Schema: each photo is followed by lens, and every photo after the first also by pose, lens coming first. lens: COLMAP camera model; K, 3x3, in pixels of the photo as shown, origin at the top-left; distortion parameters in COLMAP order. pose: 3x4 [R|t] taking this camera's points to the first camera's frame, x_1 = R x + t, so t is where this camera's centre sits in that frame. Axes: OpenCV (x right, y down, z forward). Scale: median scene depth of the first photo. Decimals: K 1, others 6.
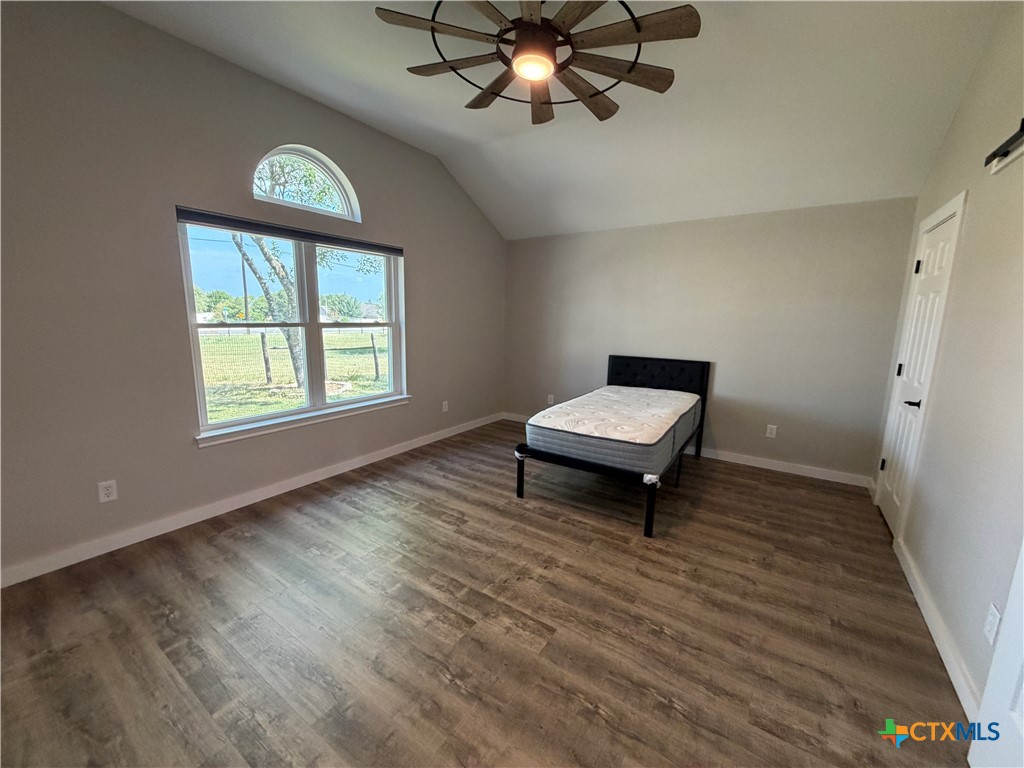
lens RADIAL K [[407.9, 0, 506.8], [0, 407.9, 383.8], [0, 0, 1]] dist [-0.000899, 0.000373]
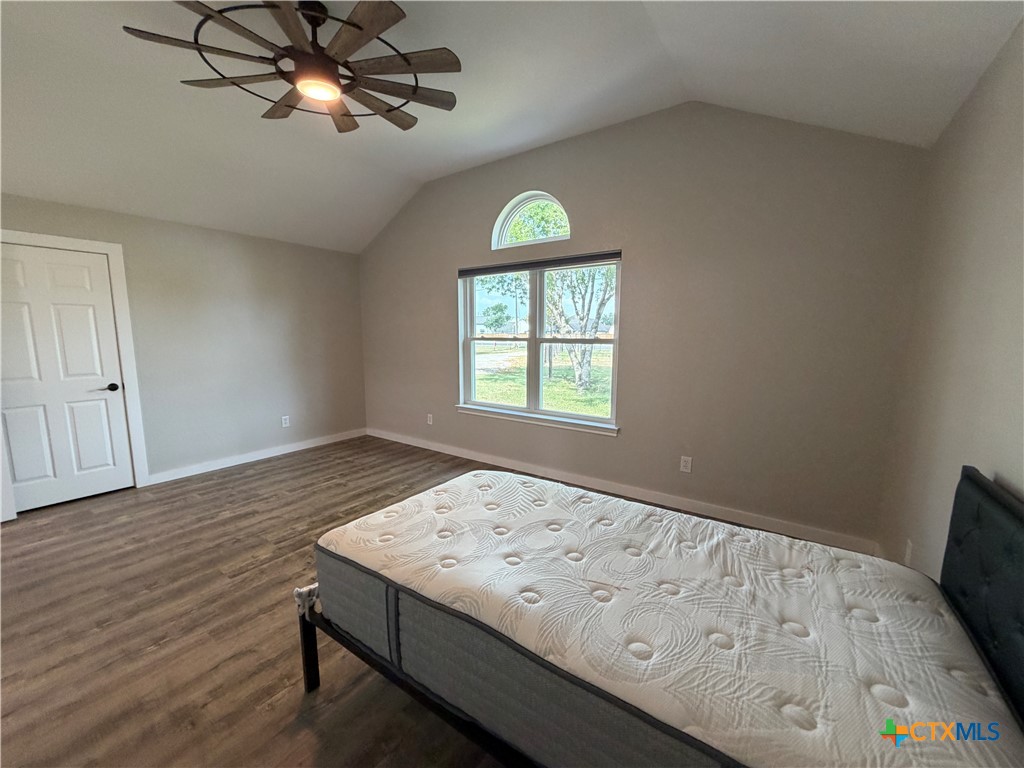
lens RADIAL K [[407.9, 0, 515.0], [0, 407.9, 384.4], [0, 0, 1]] dist [-0.000899, 0.000373]
pose [[-0.015040, 0.111310, -0.993672, 1.091970], [-0.162907, 0.980233, 0.112270, -0.218924], [0.986527, 0.163565, 0.003390, 1.499315]]
